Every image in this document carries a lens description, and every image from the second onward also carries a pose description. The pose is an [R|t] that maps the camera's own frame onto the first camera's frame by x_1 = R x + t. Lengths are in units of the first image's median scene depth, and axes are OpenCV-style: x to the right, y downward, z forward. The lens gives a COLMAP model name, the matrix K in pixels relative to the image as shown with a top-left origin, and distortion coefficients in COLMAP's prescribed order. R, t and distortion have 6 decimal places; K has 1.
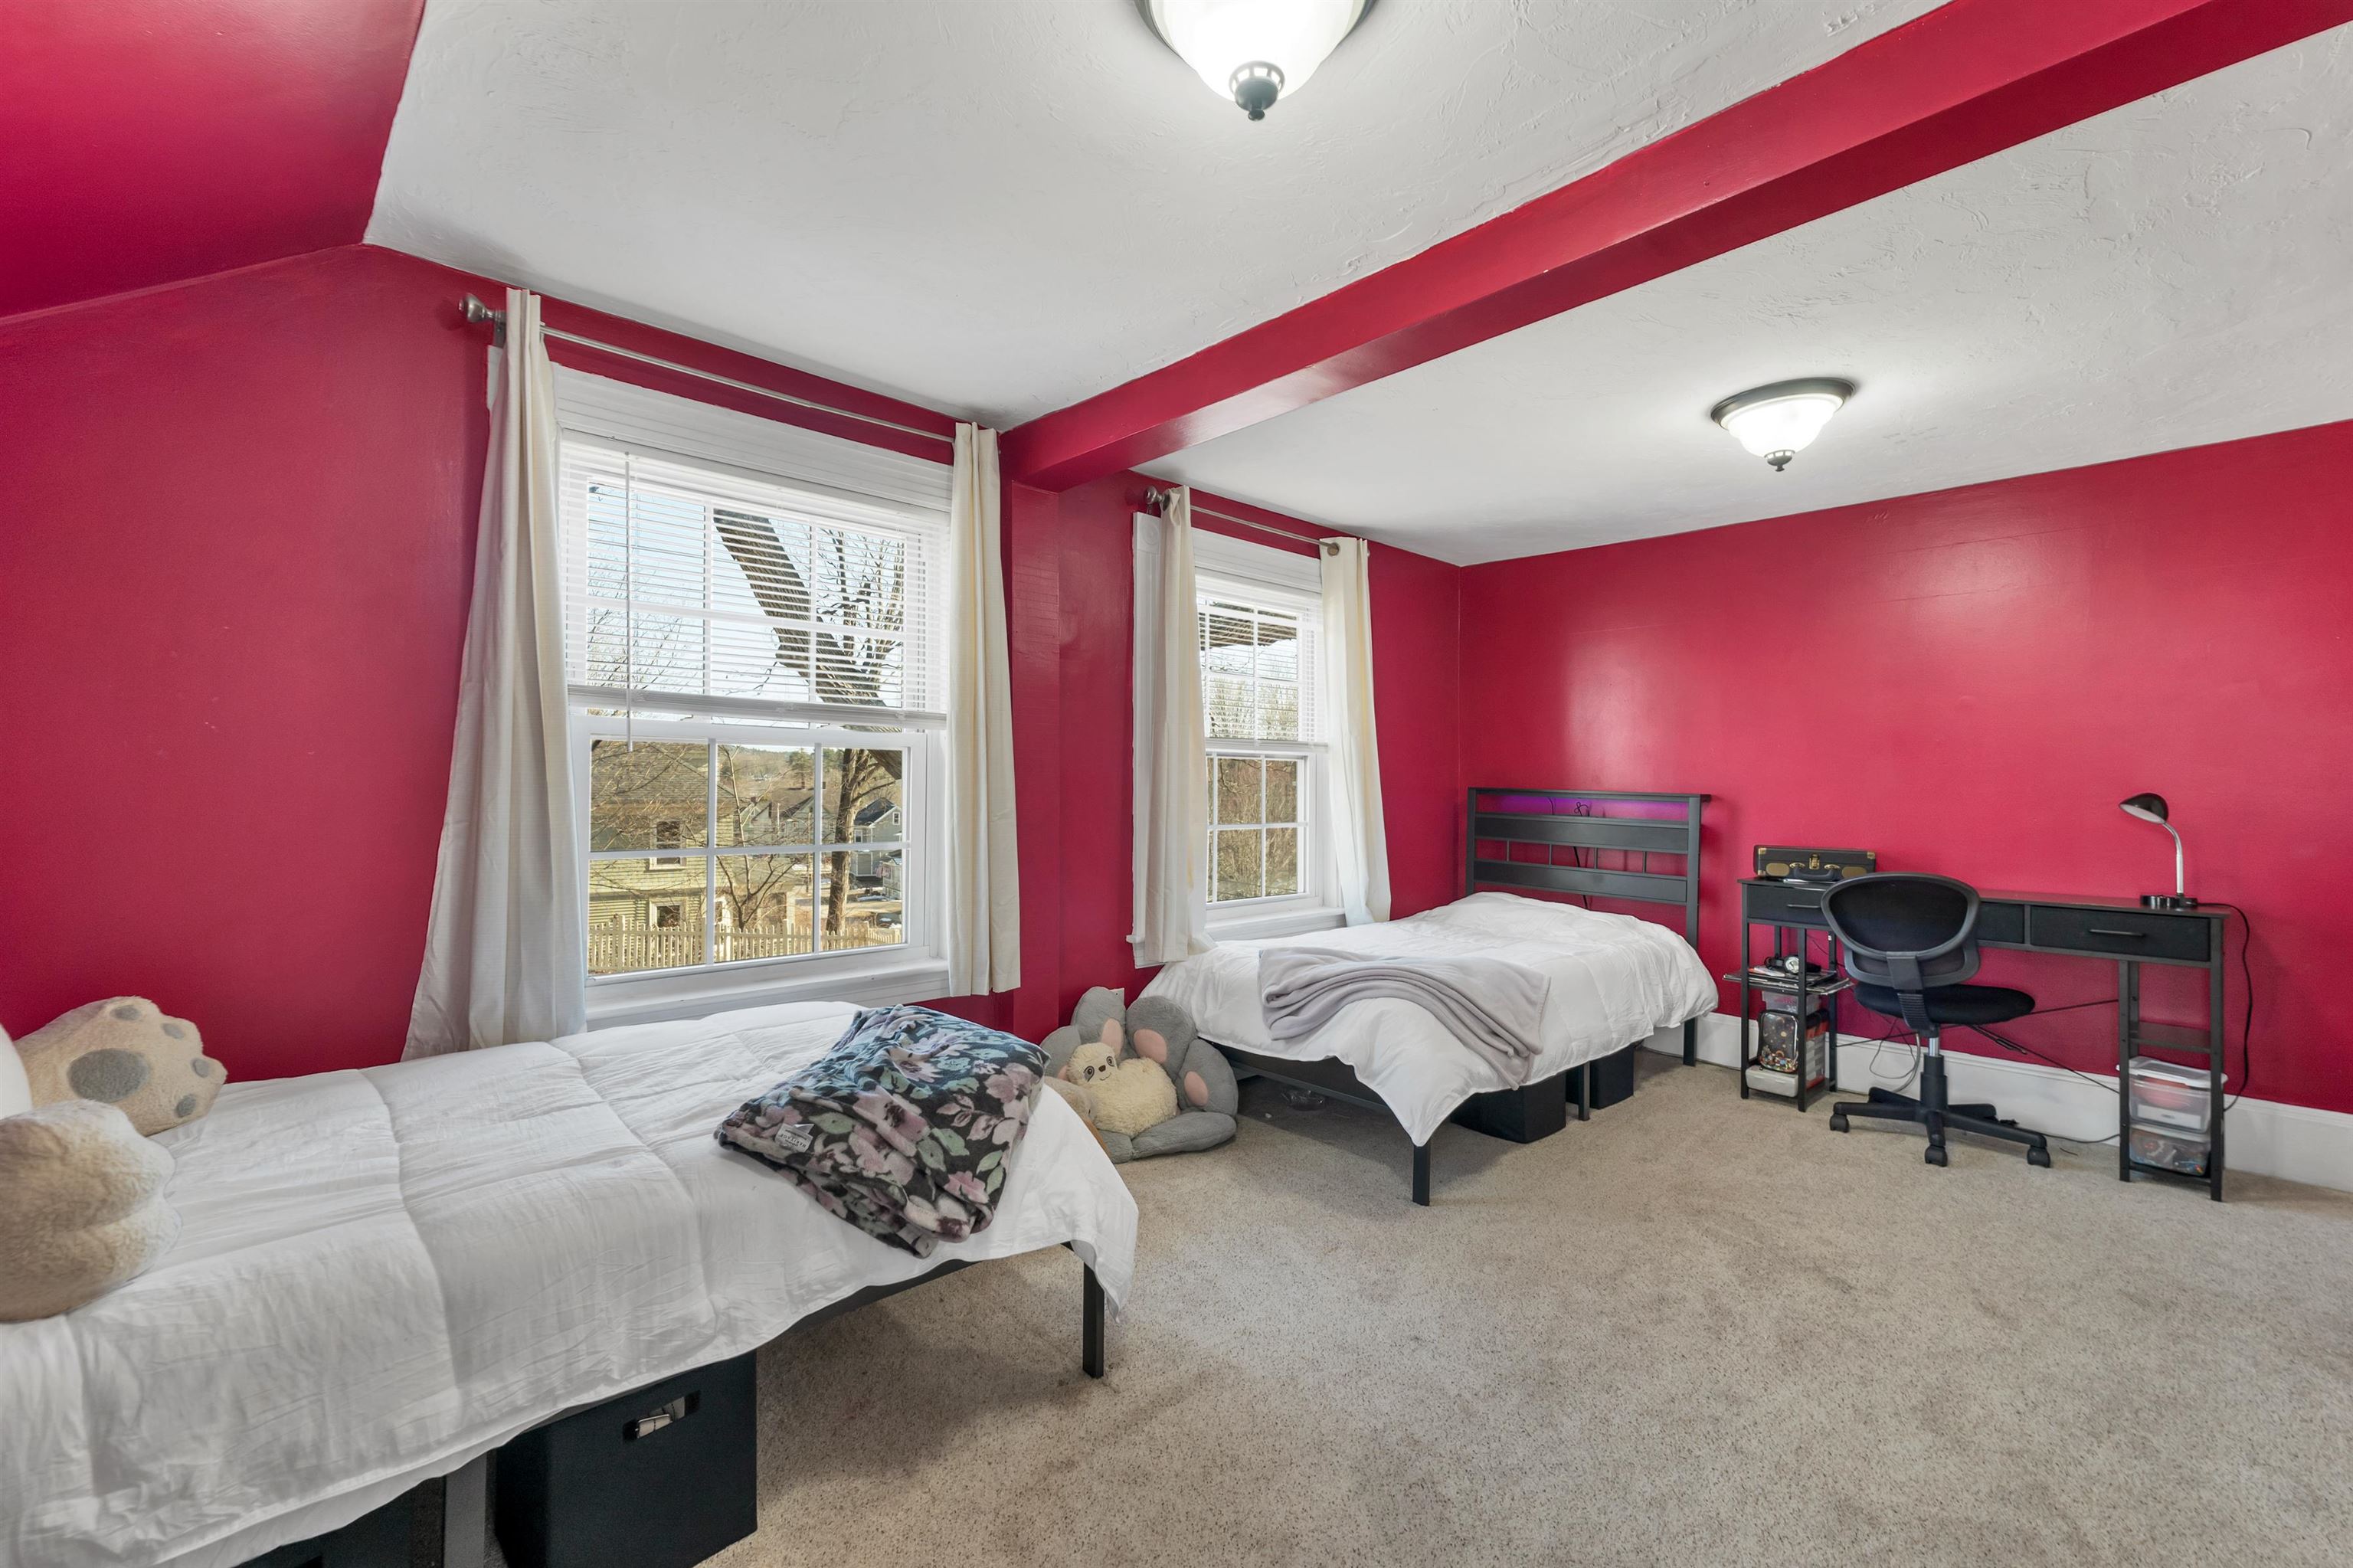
lens RADIAL K [[987.6, 0, 1170.3], [0, 987.6, 779.9], [0, 0, 1]] dist [0.004578, -0.000043]
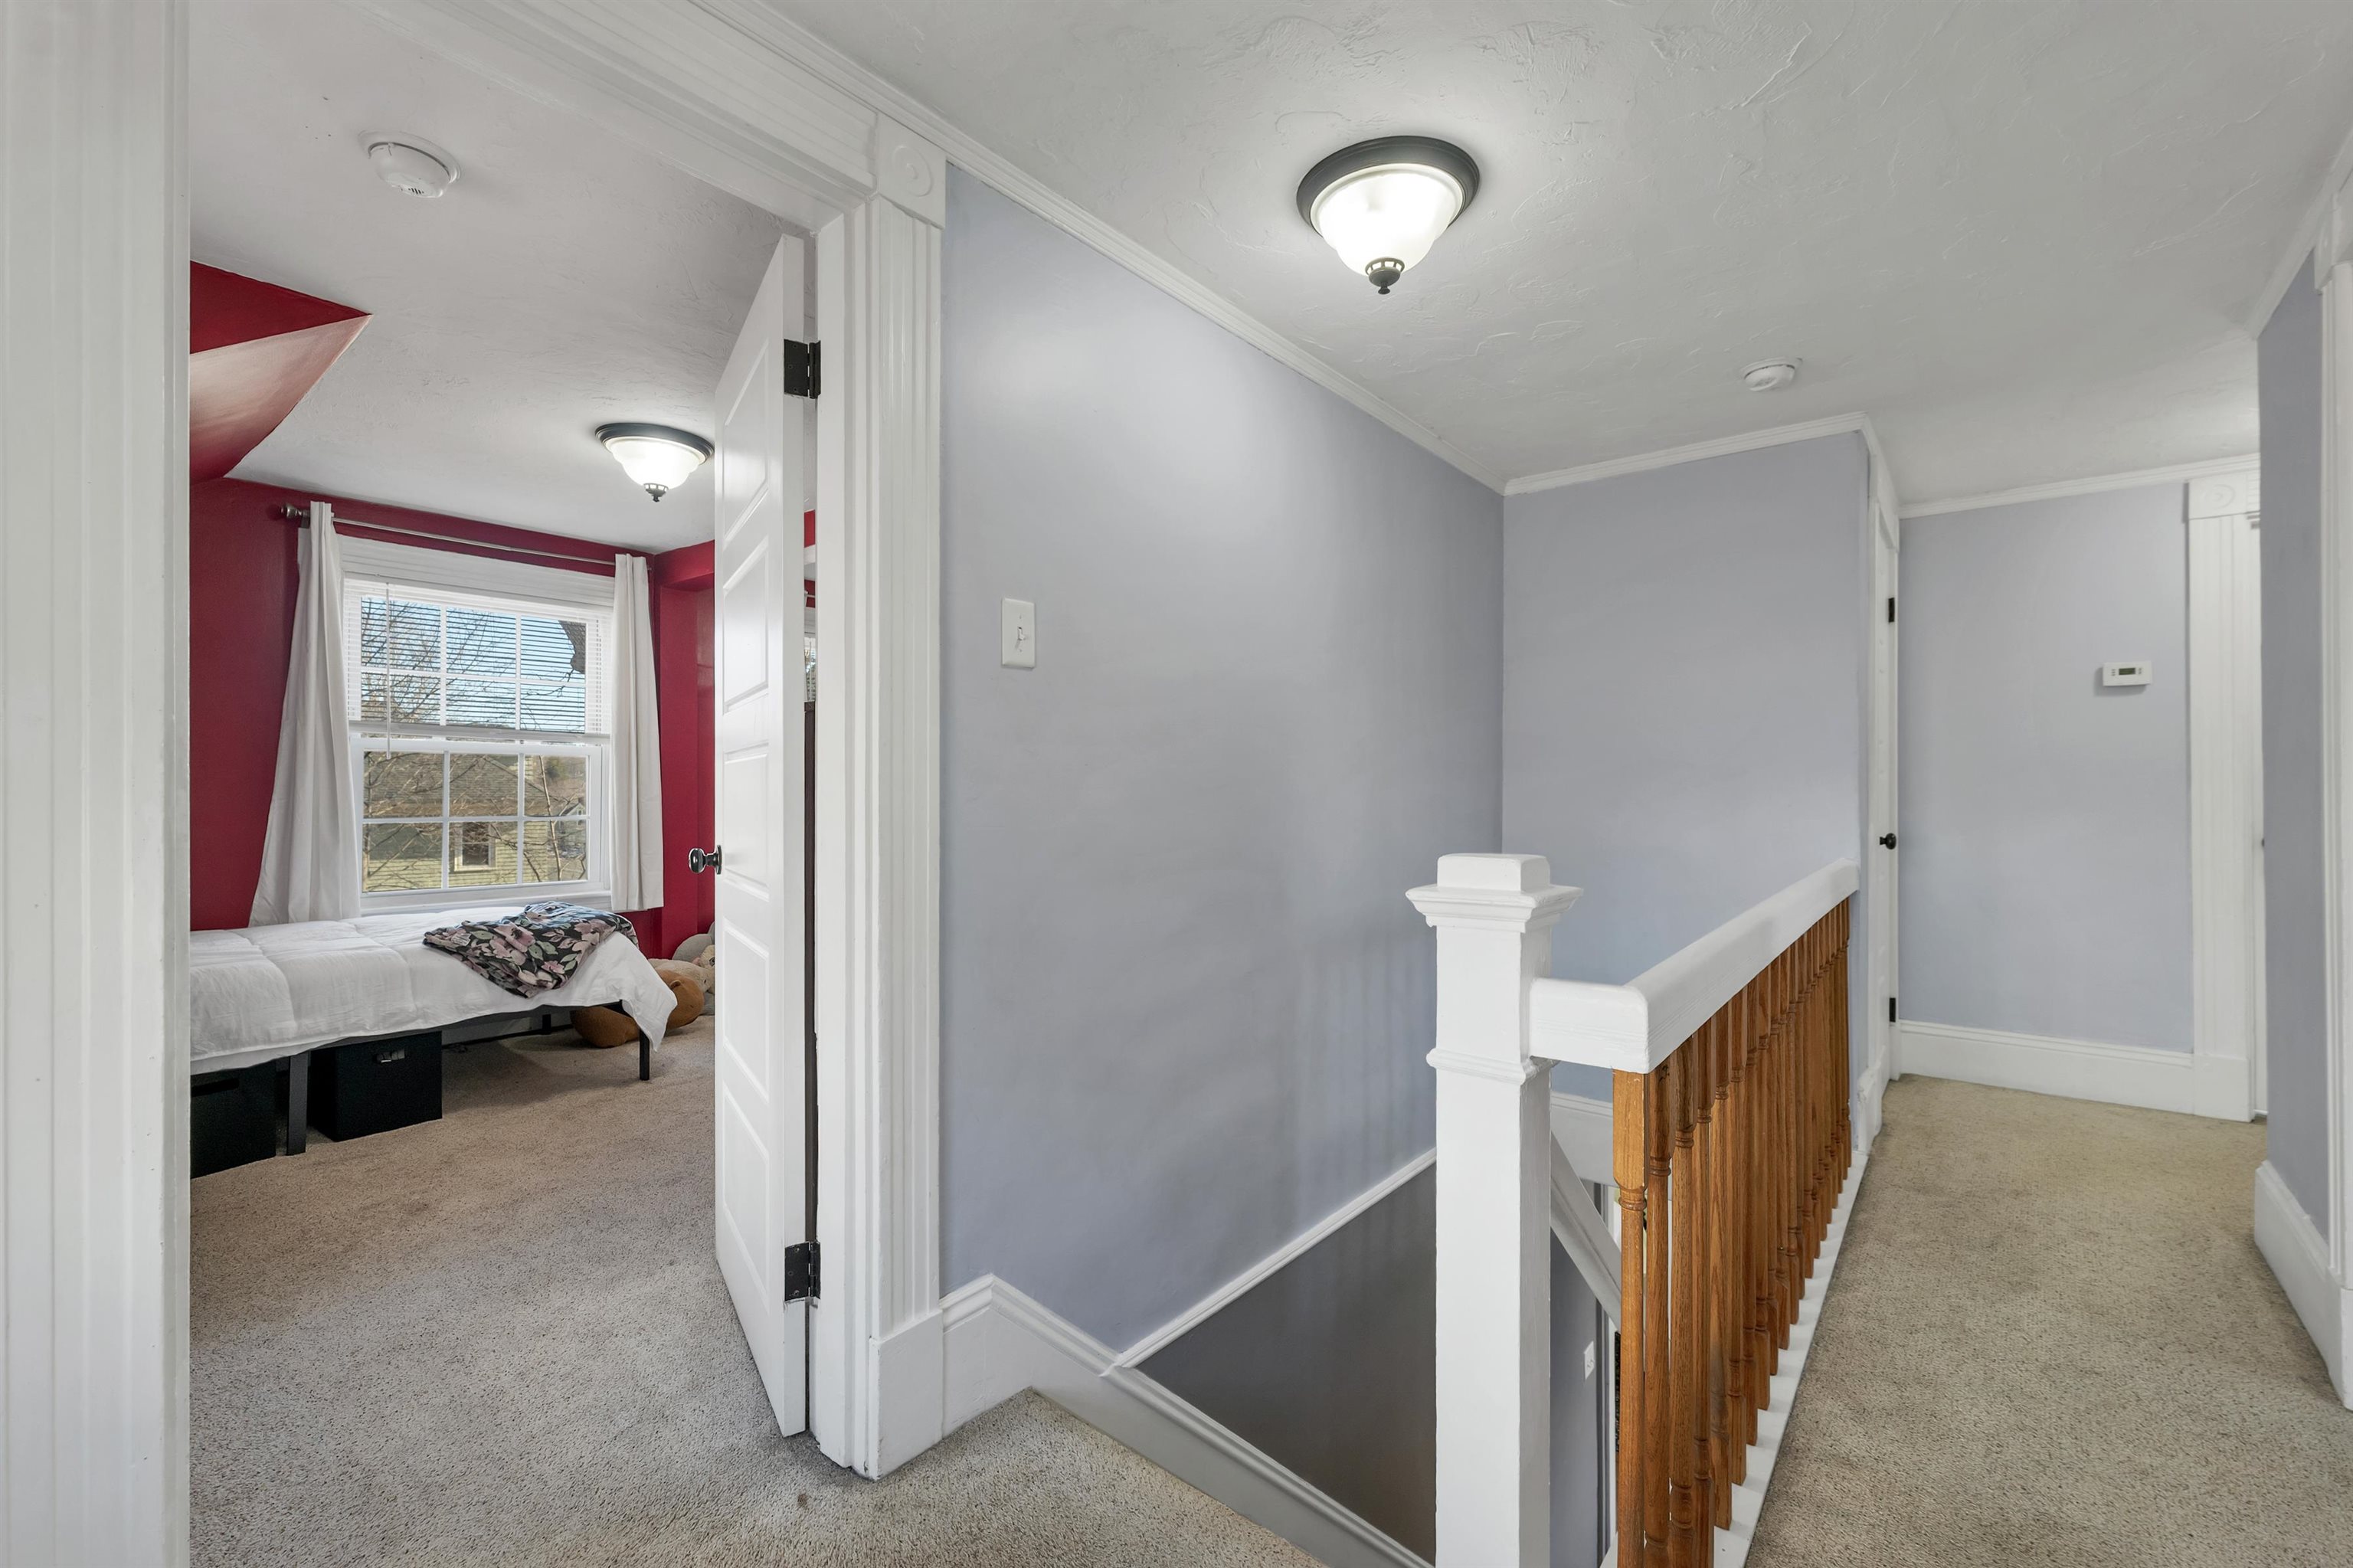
lens RADIAL K [[1019.4, 0, 1182.0], [0, 1019.4, 788.9], [0, 0, 1]] dist [0.000155, -0.000179]
pose [[0.991808, 0.001841, 0.127724, 0.852891], [-0.002822, 0.999968, 0.007495, 0.011063], [-0.127706, -0.007794, 0.991781, -1.337591]]
